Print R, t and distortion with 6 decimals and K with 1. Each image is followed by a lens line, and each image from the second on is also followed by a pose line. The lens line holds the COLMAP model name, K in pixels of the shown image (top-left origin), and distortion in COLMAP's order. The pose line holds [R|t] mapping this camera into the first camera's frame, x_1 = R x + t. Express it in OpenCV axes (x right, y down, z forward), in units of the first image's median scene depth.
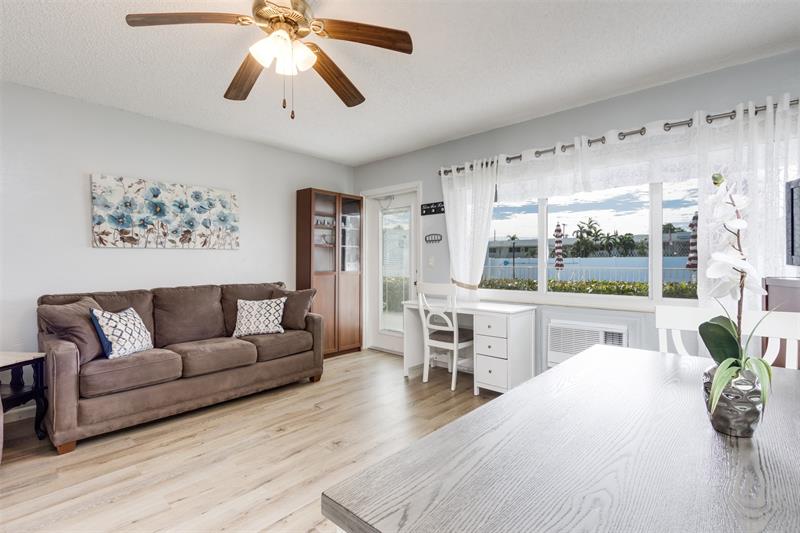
lens RADIAL K [[376.0, 0, 393.7], [0, 376.0, 265.2], [0, 0, 1]] dist [-0.001691, 0.003520]
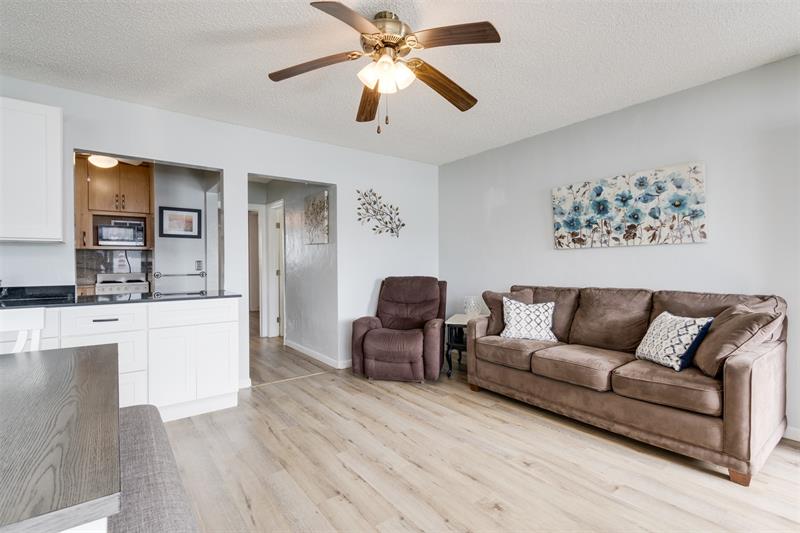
lens RADIAL K [[376.0, 0, 406.1], [0, 376.0, 262.3], [0, 0, 1]] dist [-0.001691, 0.003520]
pose [[-0.166396, 0.001854, -0.986057, 0.420227], [0.000570, 0.999998, 0.001784, -0.007627], [0.986059, -0.000265, -0.166397, 0.651355]]
